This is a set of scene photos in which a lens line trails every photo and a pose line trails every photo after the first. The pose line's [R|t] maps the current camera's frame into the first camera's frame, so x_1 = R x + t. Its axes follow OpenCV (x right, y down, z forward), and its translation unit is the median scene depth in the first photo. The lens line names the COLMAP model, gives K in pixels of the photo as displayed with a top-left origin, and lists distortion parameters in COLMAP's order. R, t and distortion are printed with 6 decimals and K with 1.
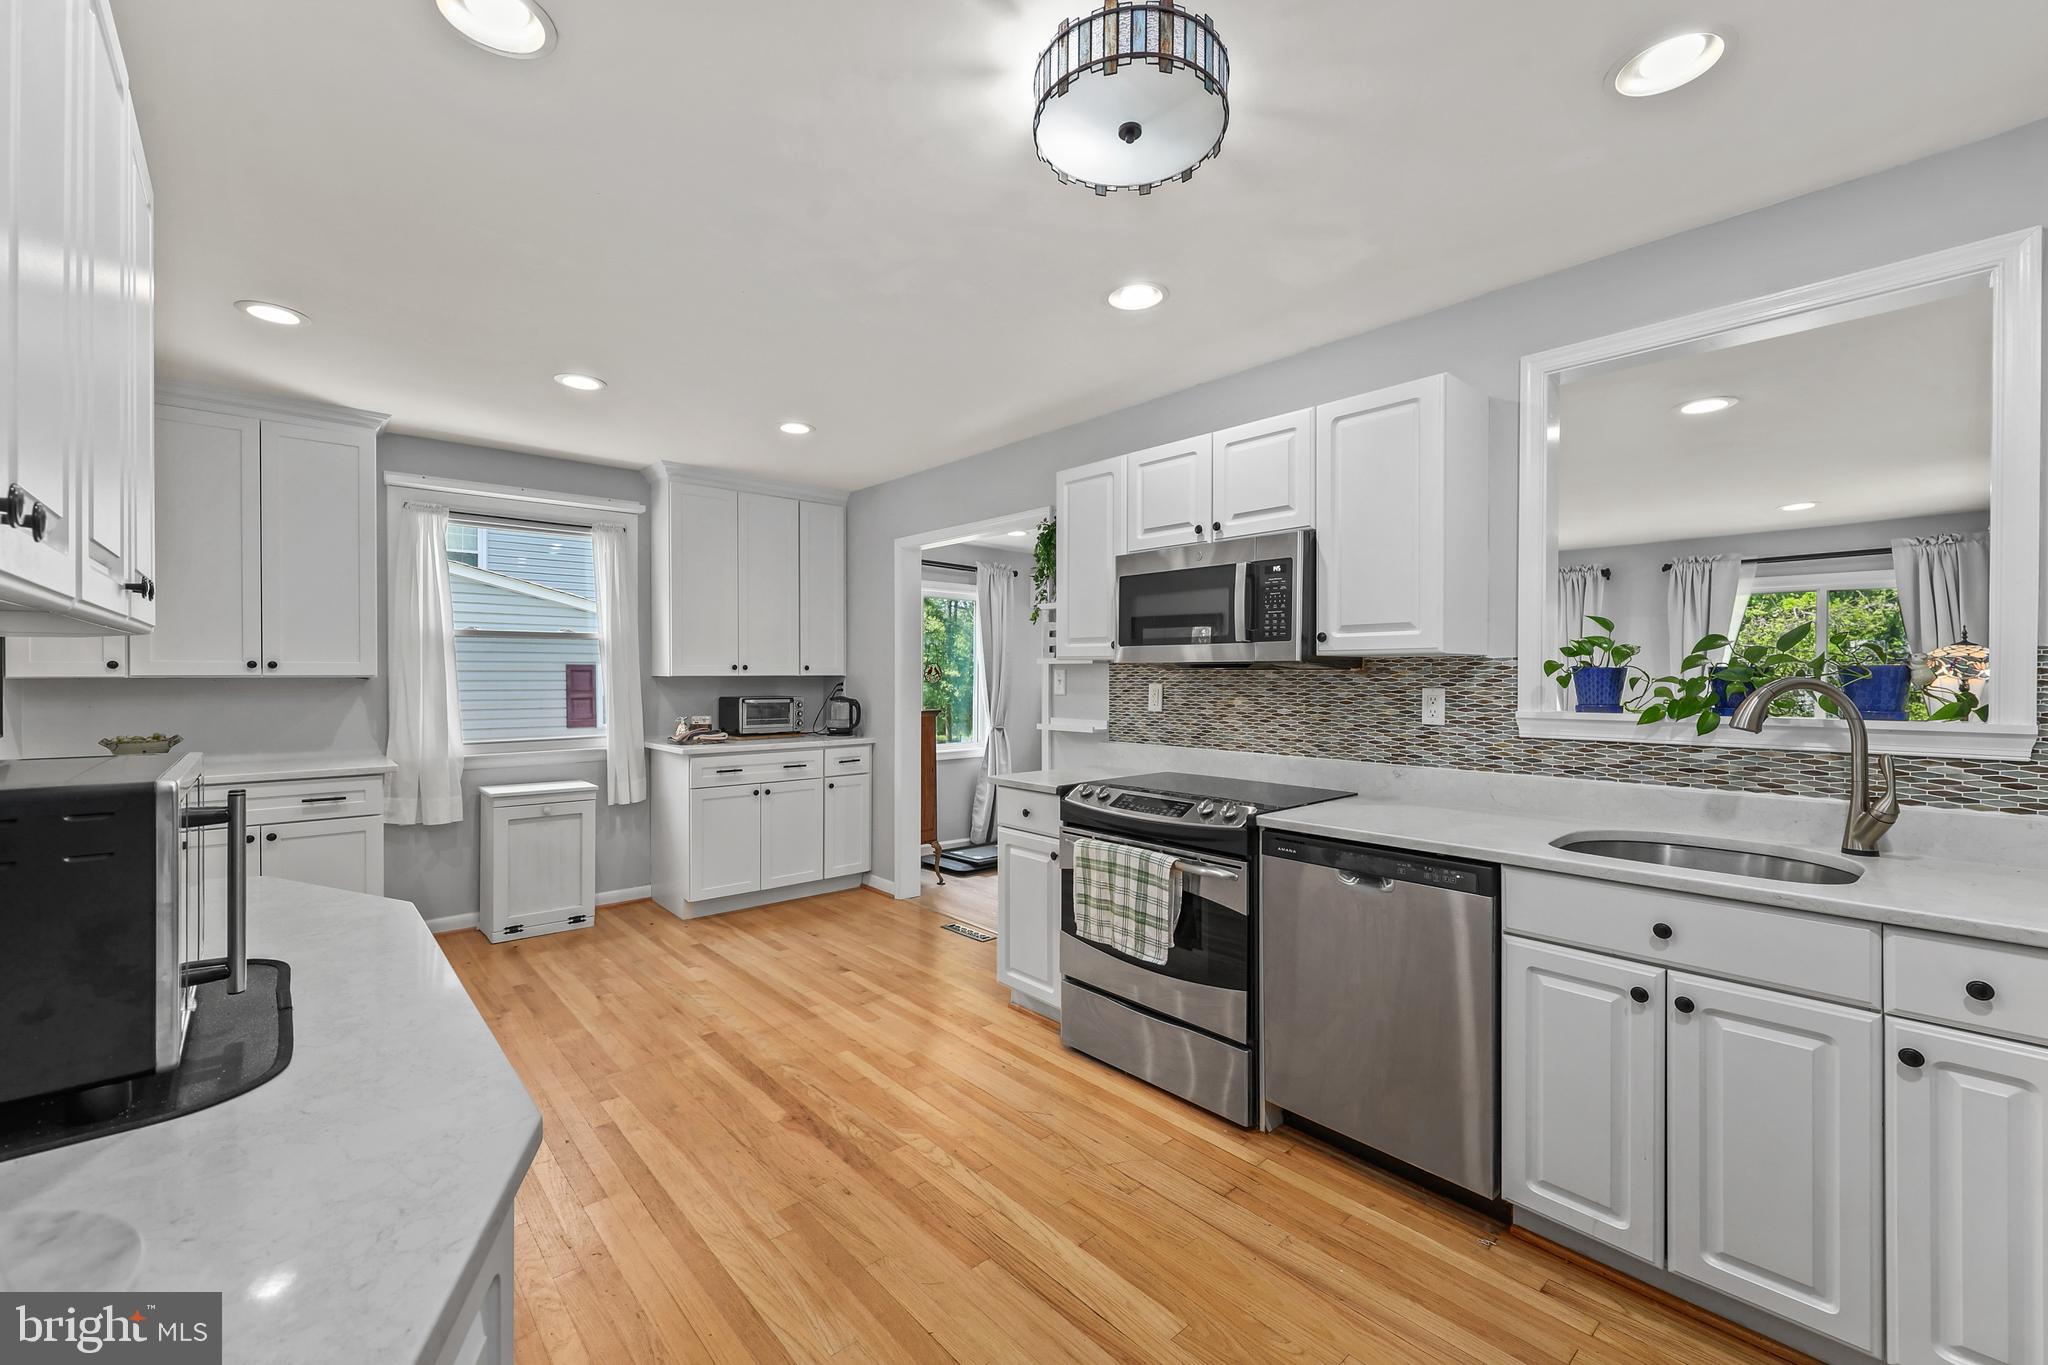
lens RADIAL K [[841.6, 0, 1033.5], [0, 841.6, 678.3], [0, 0, 1]] dist [0.000822, 0.000465]
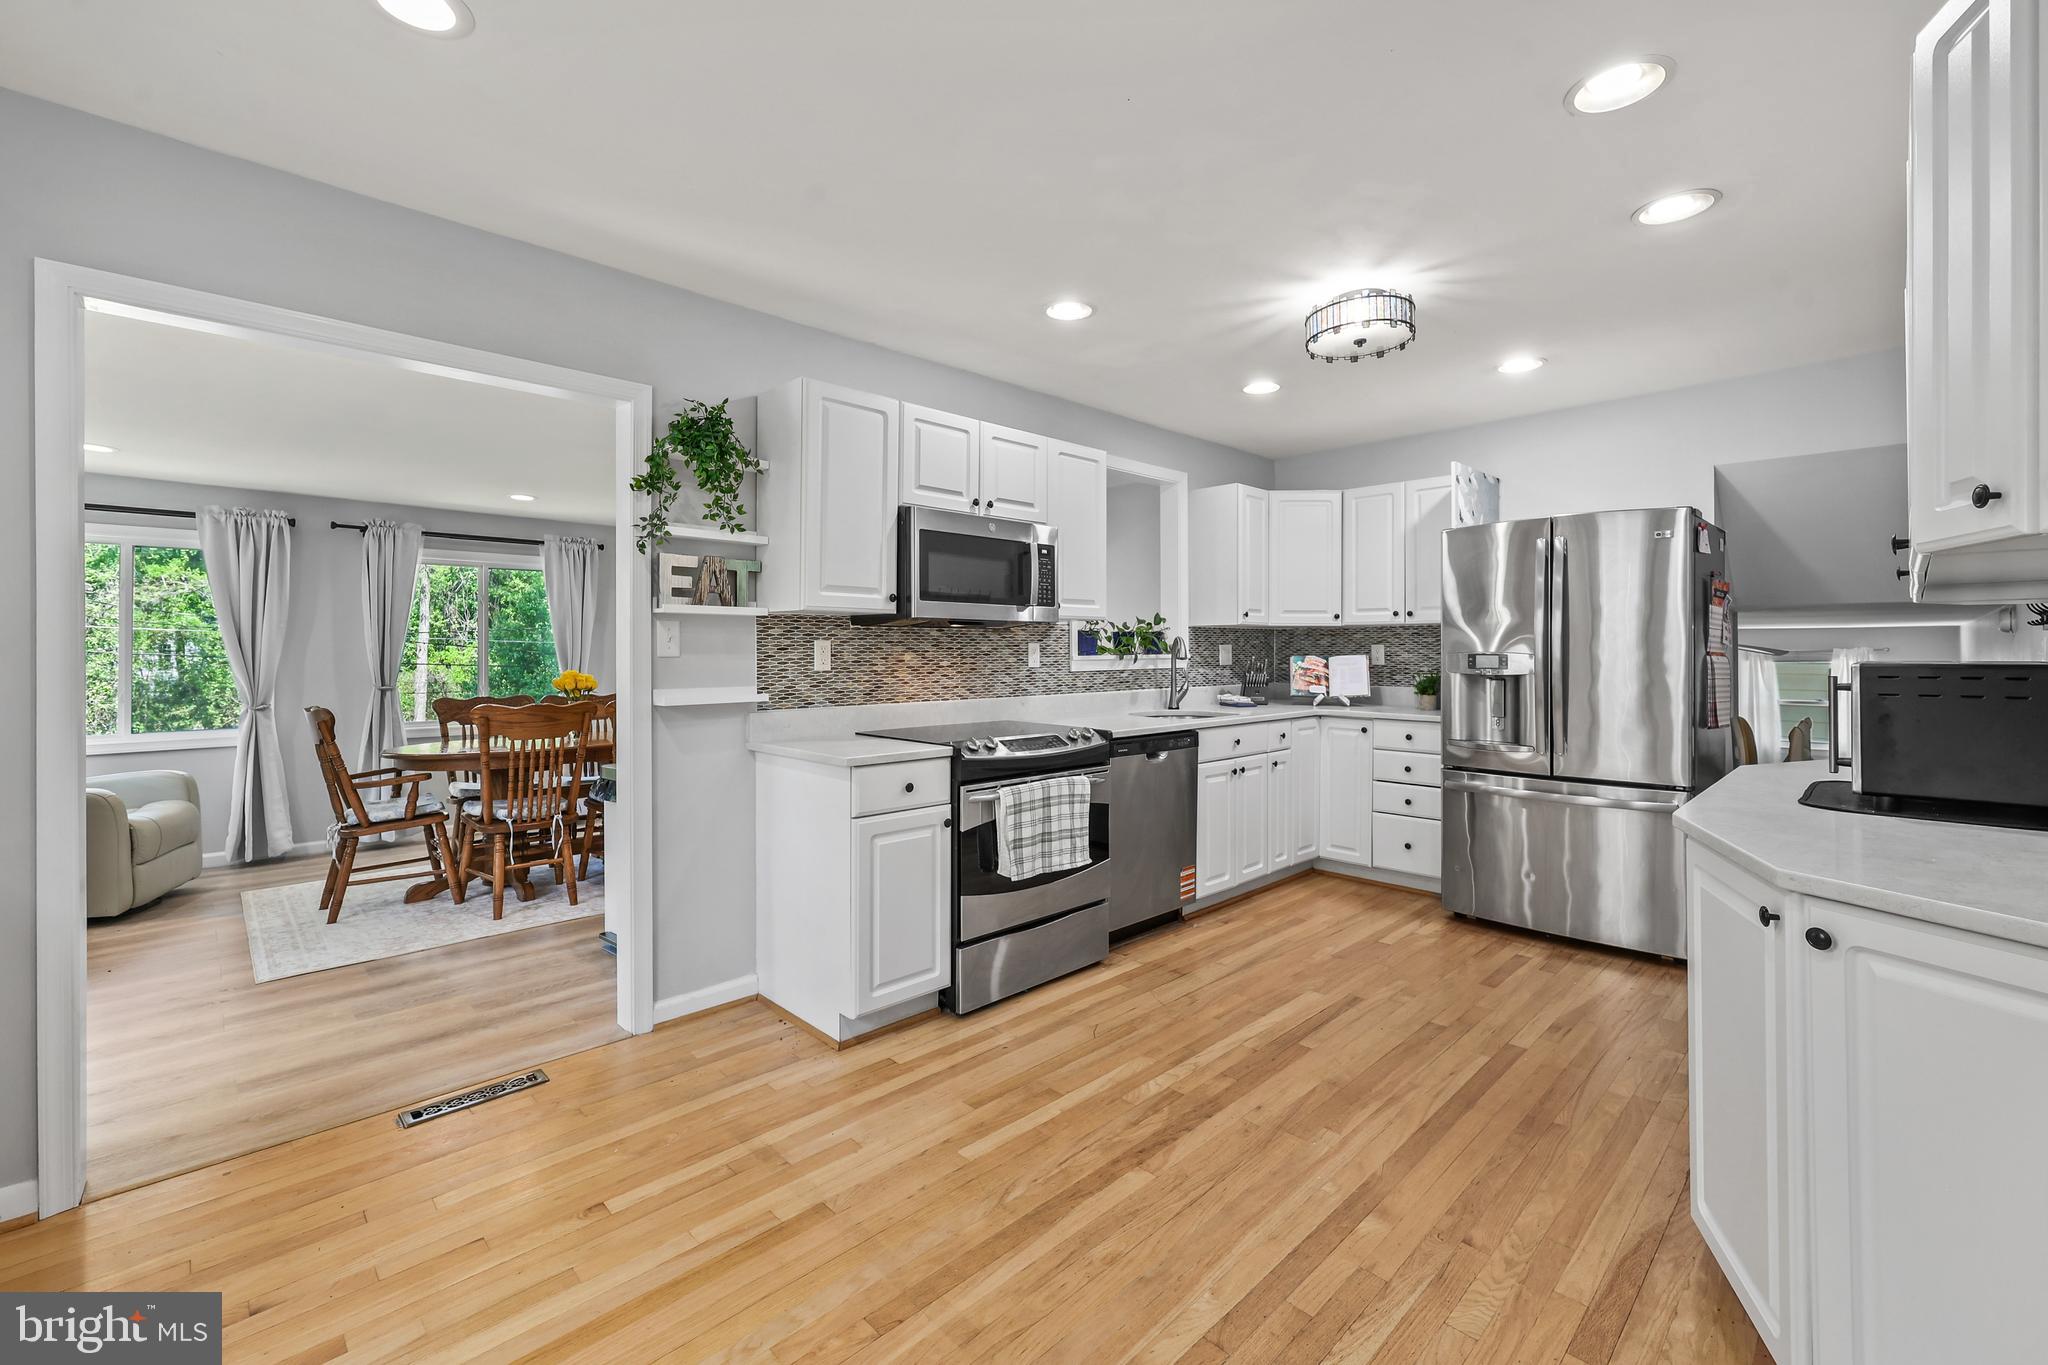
lens RADIAL K [[854.9, 0, 1026.8], [0, 854.9, 643.2], [0, 0, 1]] dist [0.000819, 0.000026]
pose [[-0.034137, 0.005337, 0.999403, -0.825942], [0.004465, 0.999977, -0.005188, 0.015964], [-0.999407, 0.004285, -0.034160, 0.844350]]
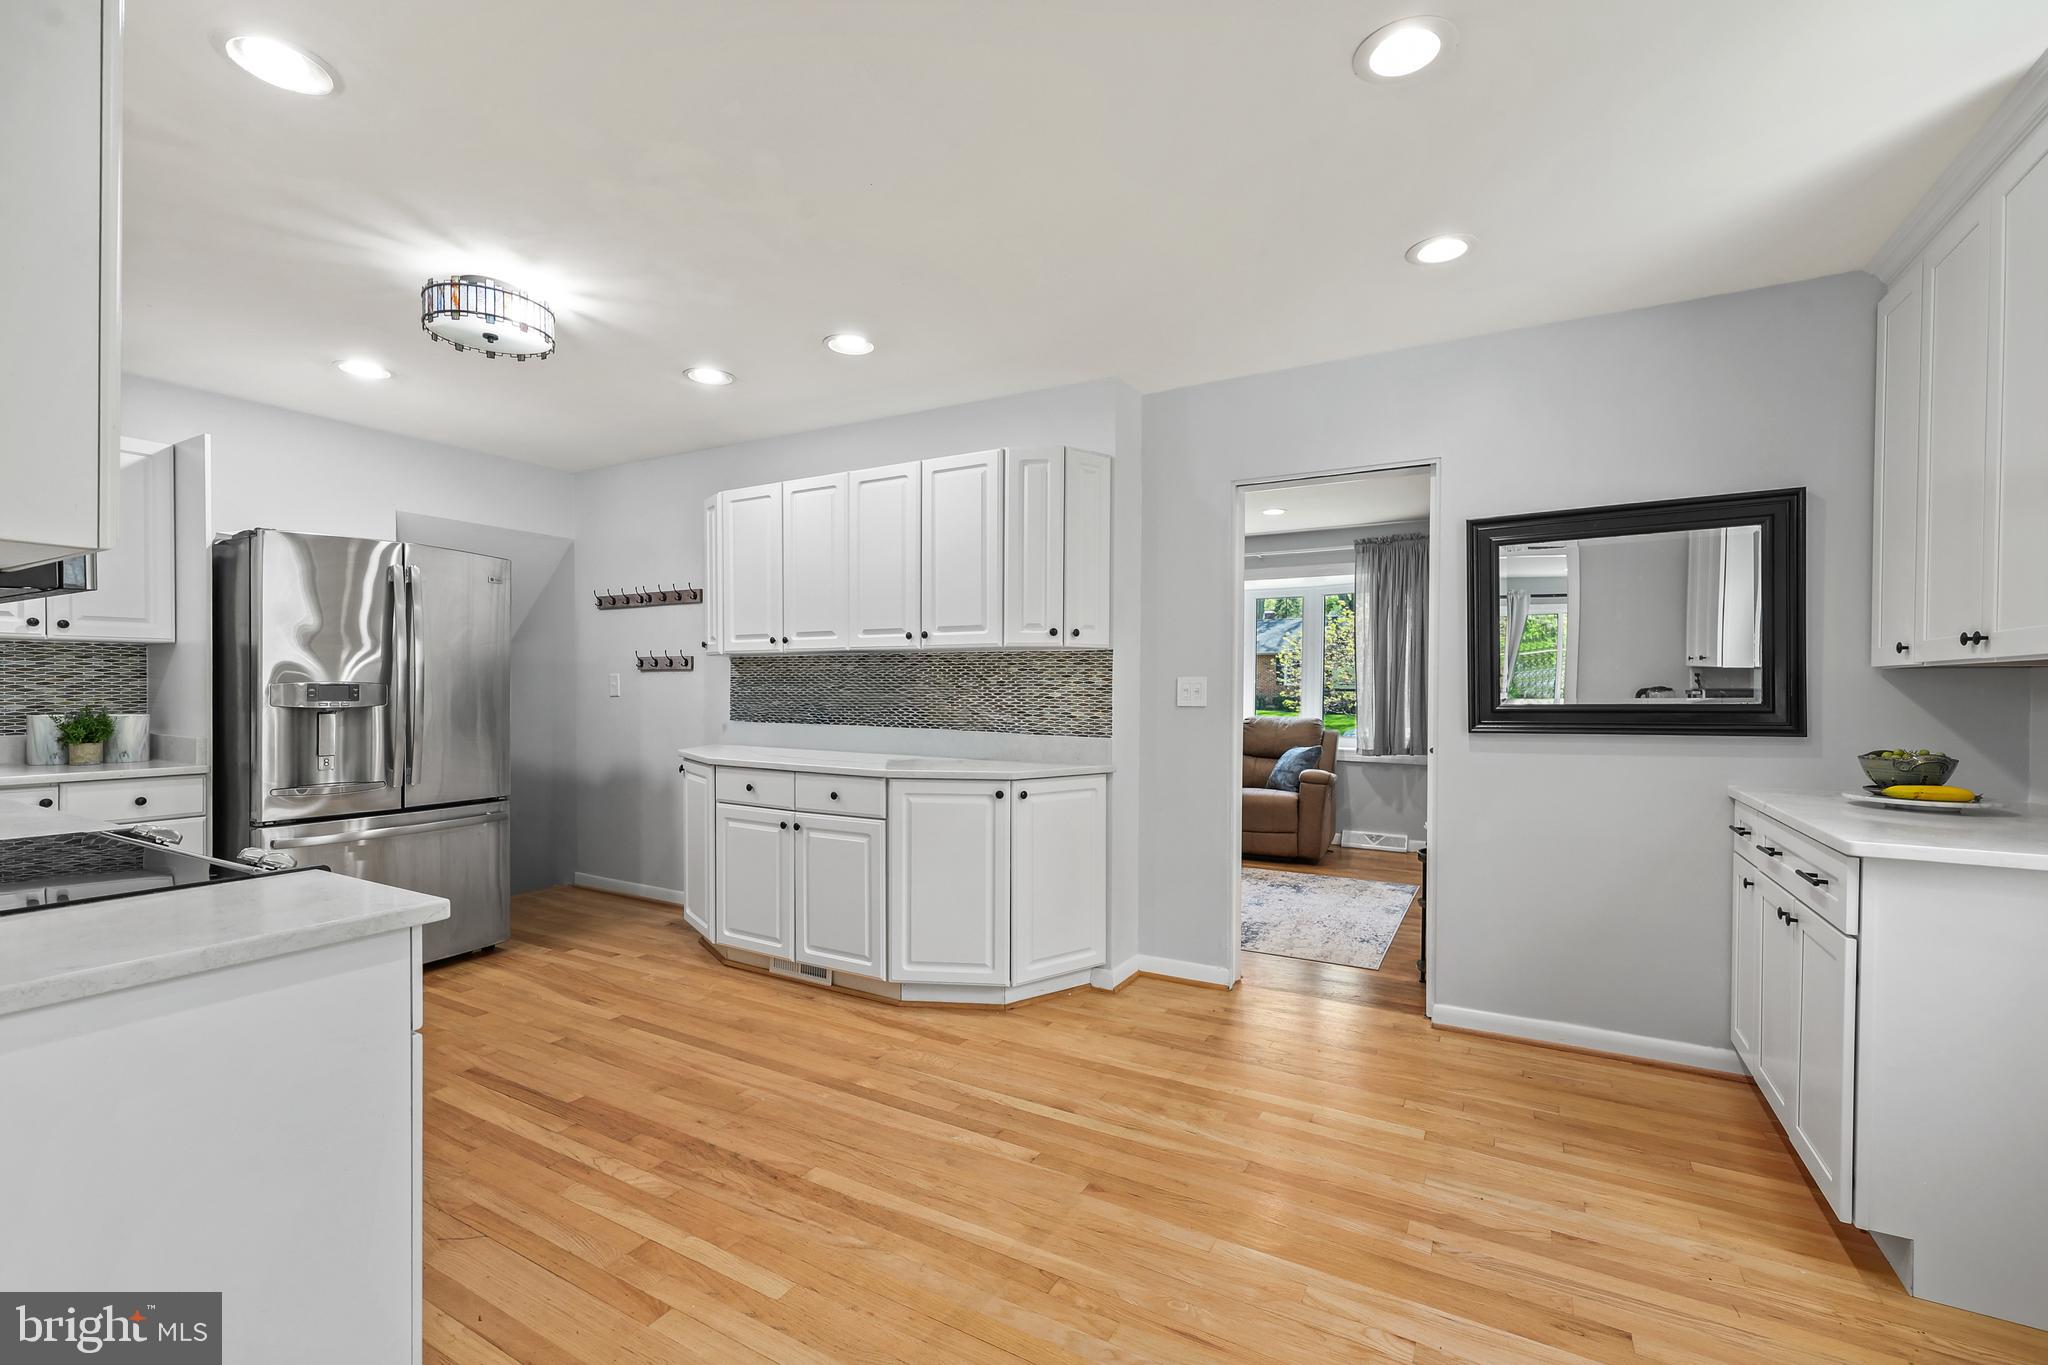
lens RADIAL K [[877.0, 0, 1032.9], [0, 877.0, 695.7], [0, 0, 1]] dist [-0.000400, -0.000080]
pose [[-0.948892, -0.002663, -0.315590, -0.171706], [-0.008124, 0.999839, 0.015989, 0.017639], [0.315497, 0.017736, -0.948761, 1.412882]]
